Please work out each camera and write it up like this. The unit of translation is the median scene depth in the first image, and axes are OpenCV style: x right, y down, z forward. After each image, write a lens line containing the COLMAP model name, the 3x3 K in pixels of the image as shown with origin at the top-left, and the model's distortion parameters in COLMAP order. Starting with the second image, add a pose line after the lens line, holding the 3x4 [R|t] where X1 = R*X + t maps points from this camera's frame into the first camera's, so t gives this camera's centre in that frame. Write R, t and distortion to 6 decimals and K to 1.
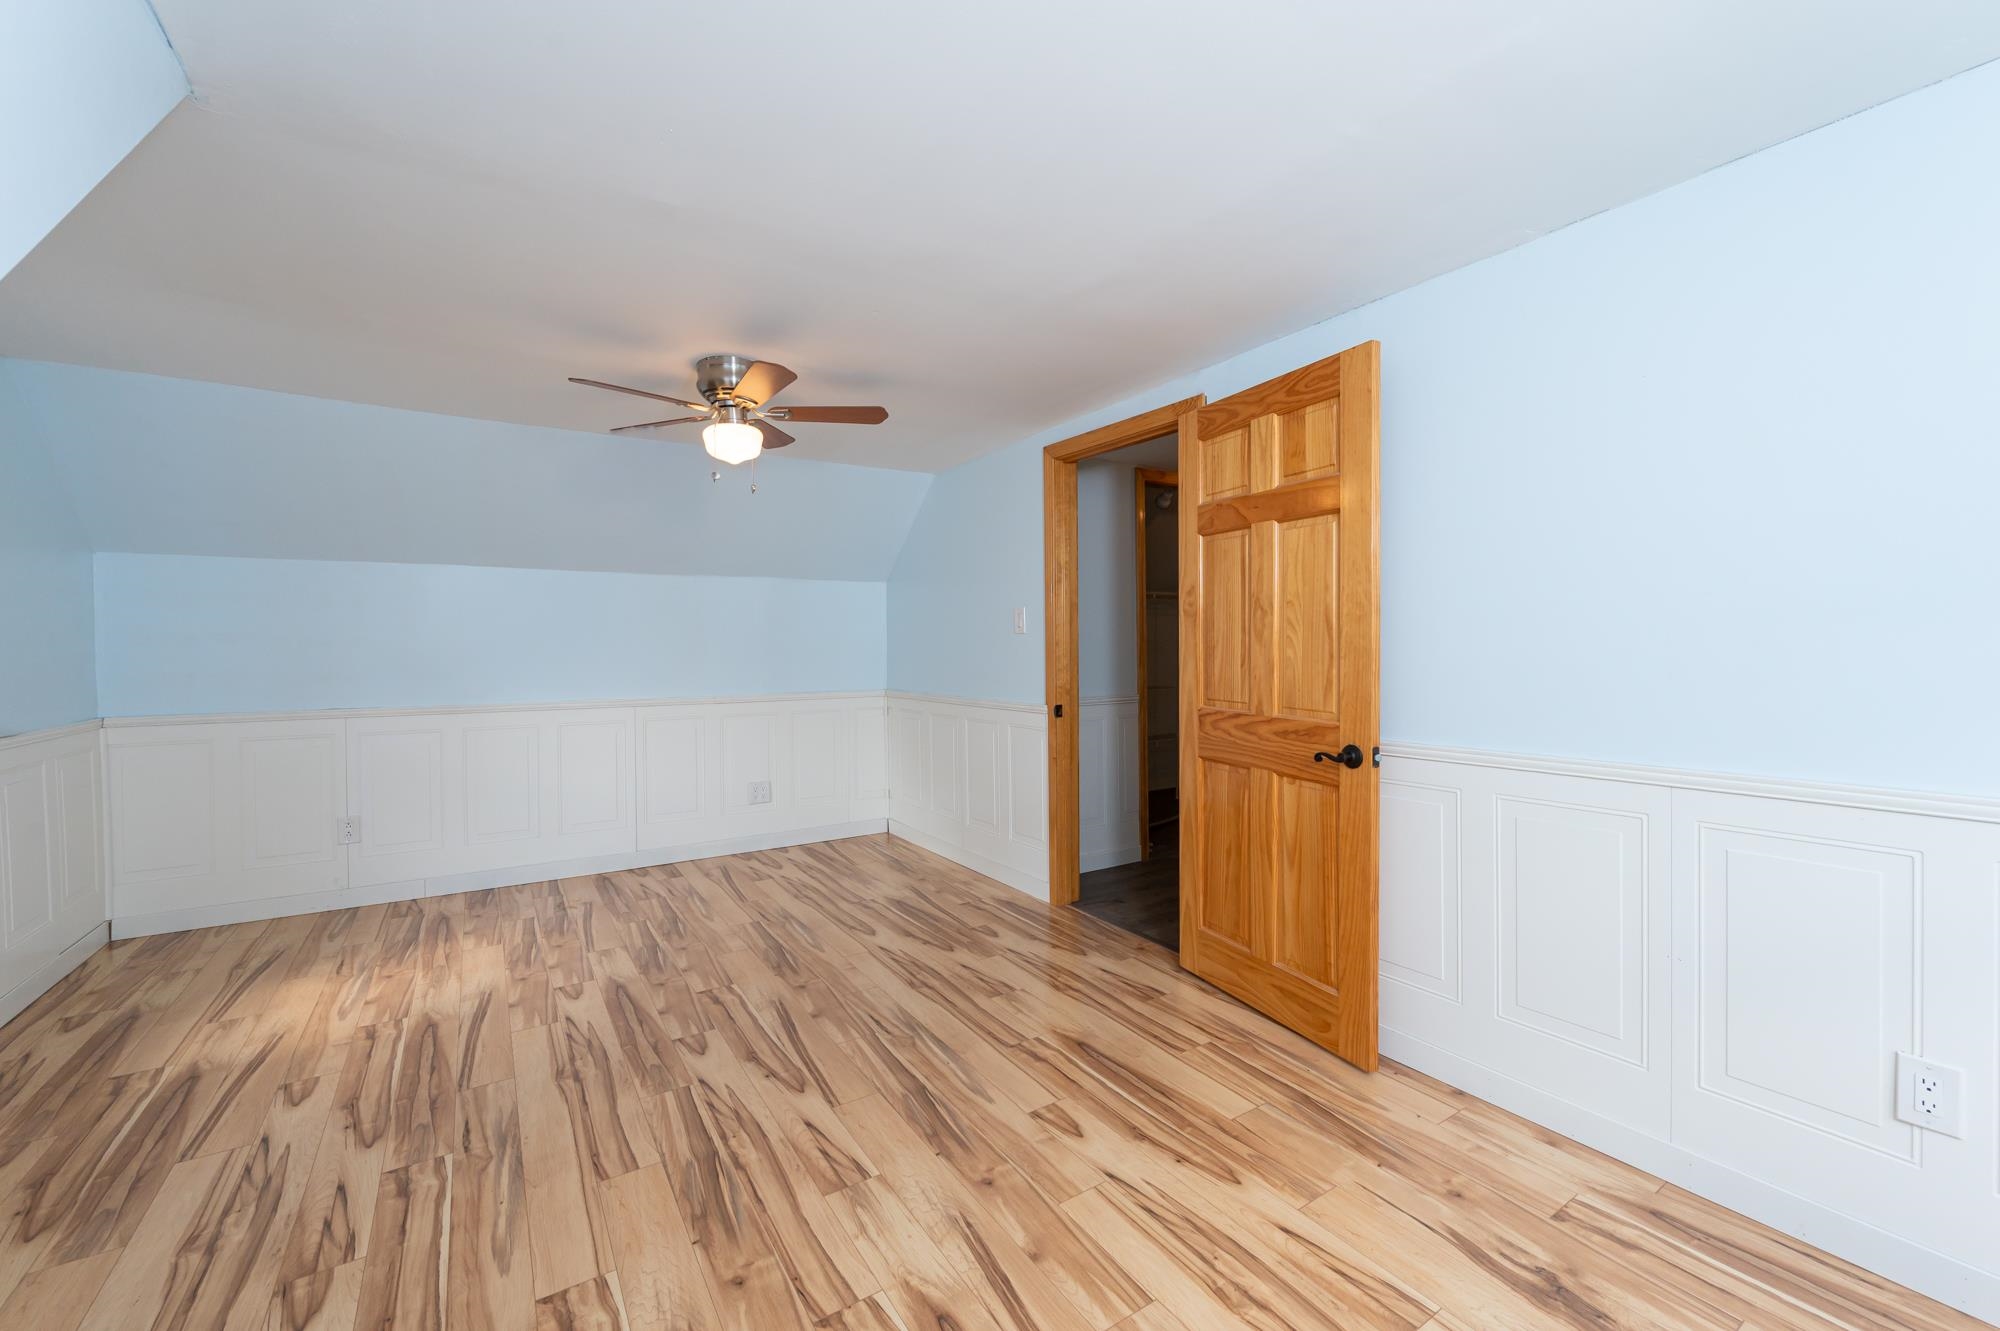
lens RADIAL K [[809.1, 0, 1000.7], [0, 809.1, 660.2], [0, 0, 1]] dist [-0.009166, 0.000855]
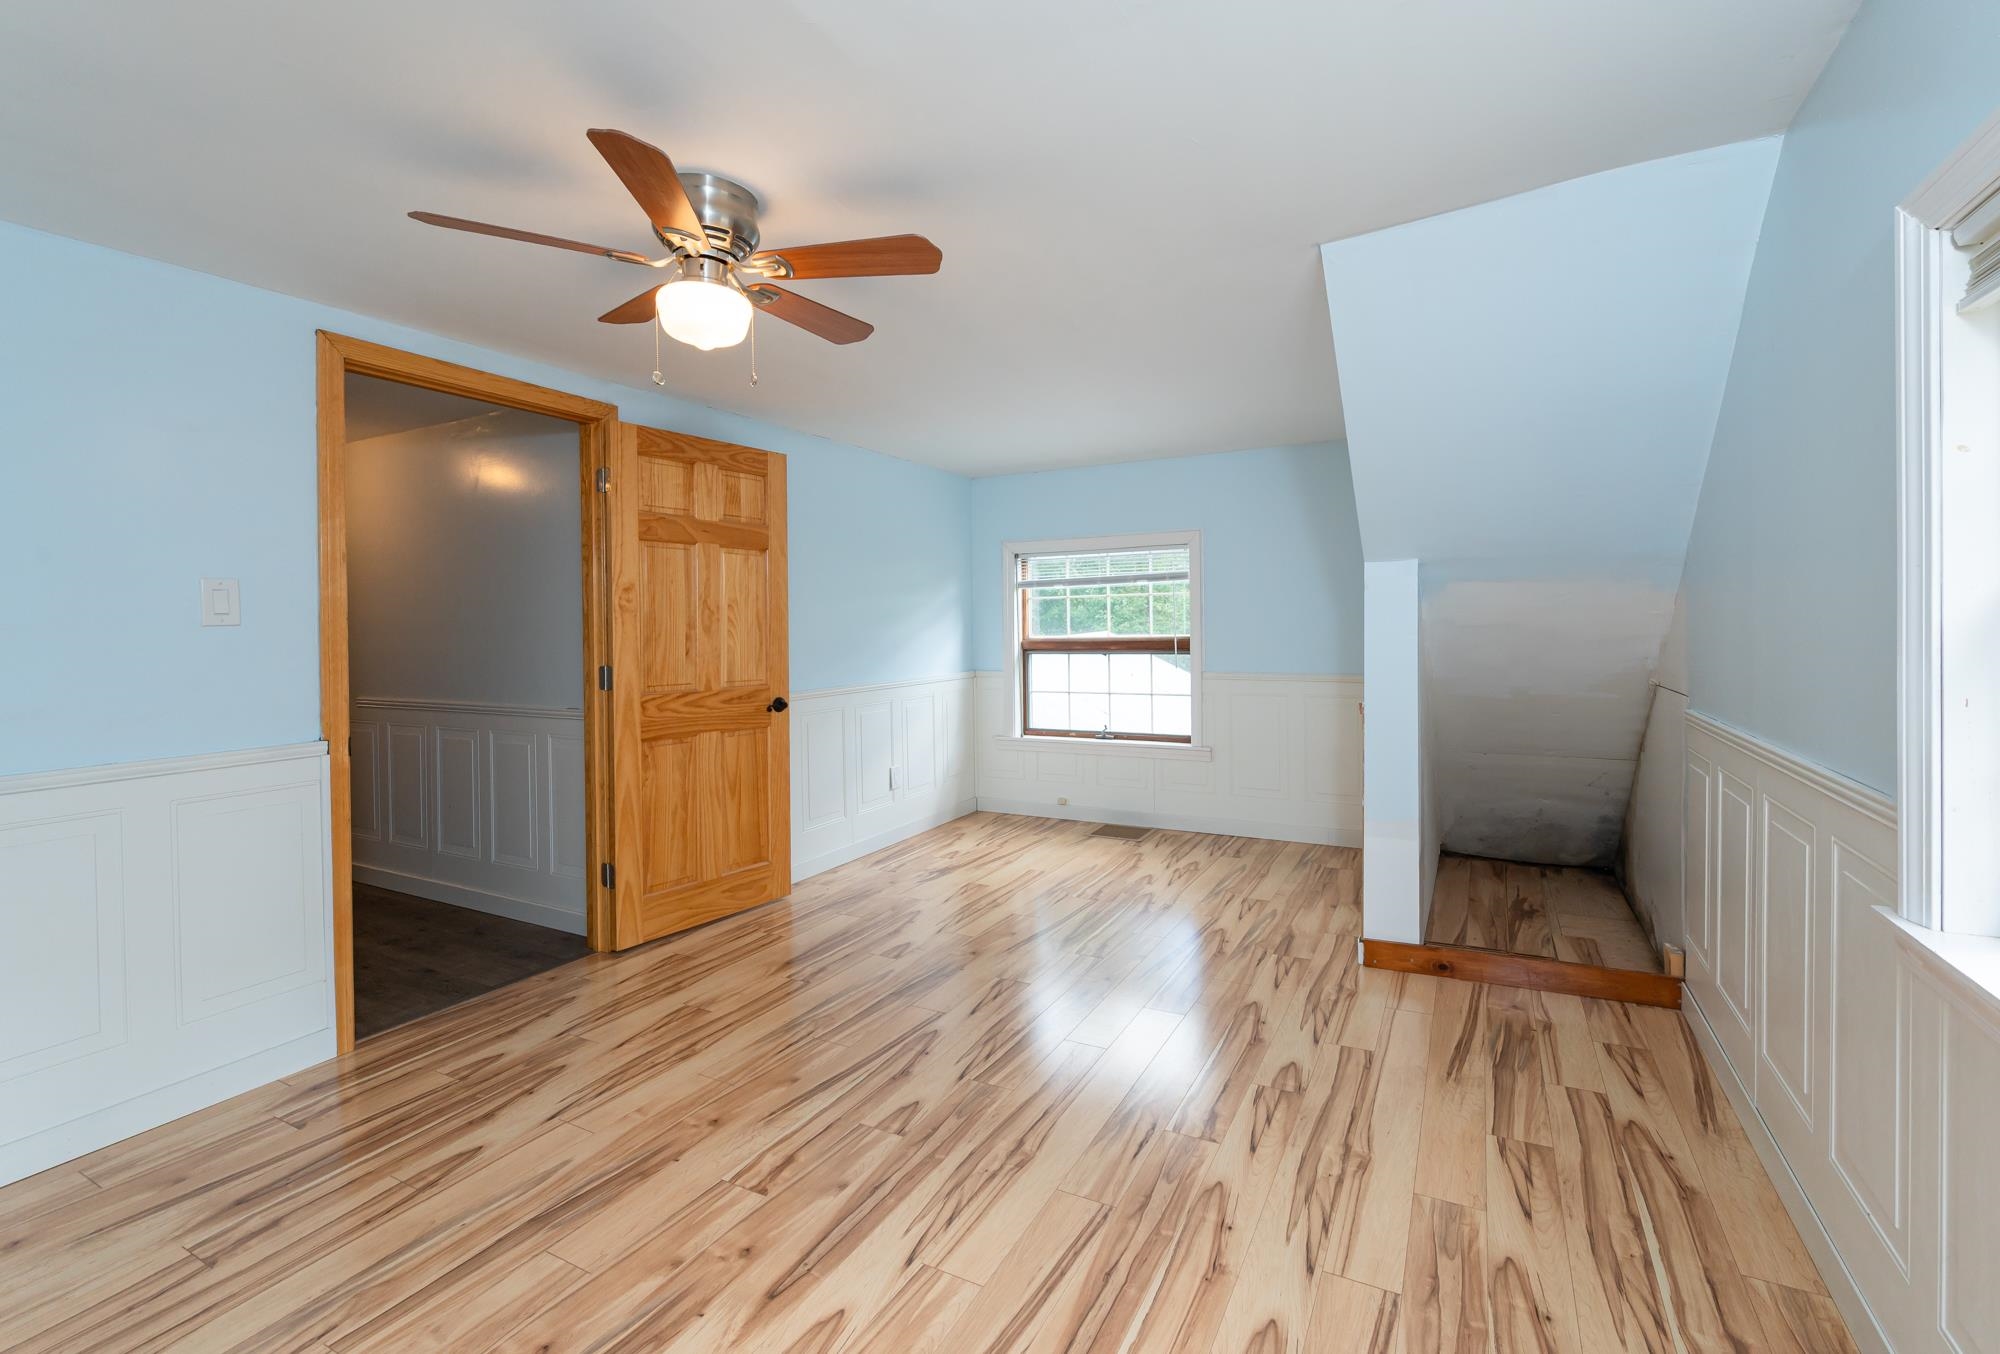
lens RADIAL K [[852.7, 0, 1045.5], [0, 852.7, 635.5], [0, 0, 1]] dist [-0.002874, -0.000290]
pose [[-0.502682, 0.006563, 0.864447, -1.235704], [0.039103, 0.999120, 0.015153, -0.022123], [-0.863587, 0.041420, -0.502496, 1.320909]]
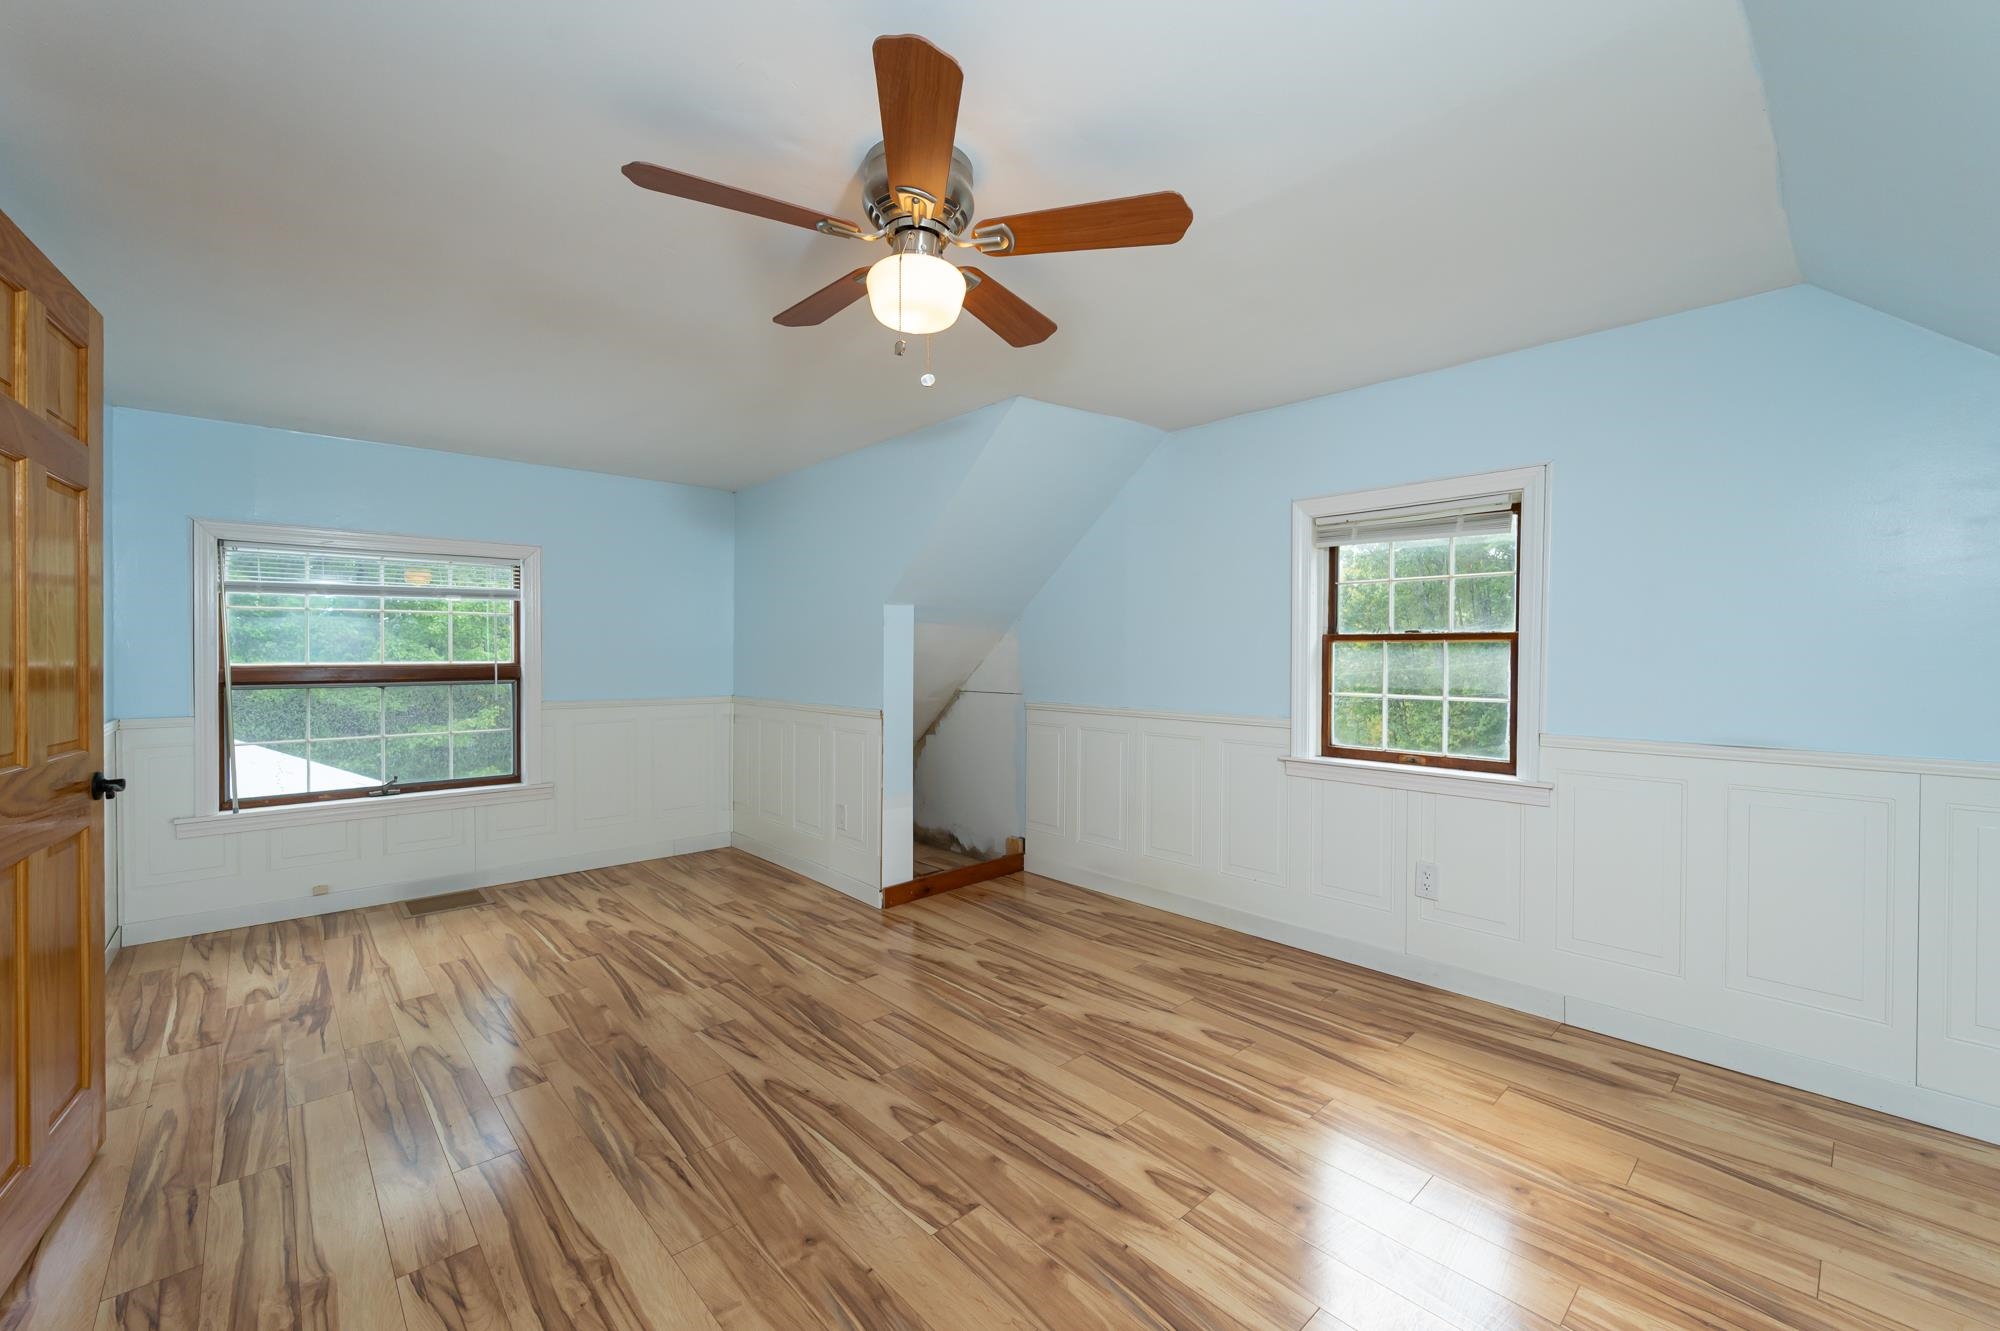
lens RADIAL K [[809.1, 0, 993.5], [0, 809.1, 663.2], [0, 0, 1]] dist [-0.009166, 0.000855]
pose [[-0.987500, 0.011791, -0.157177, -0.346135], [0.006144, 0.999320, 0.036361, -0.031705], [0.157499, 0.034941, -0.986901, 1.877383]]
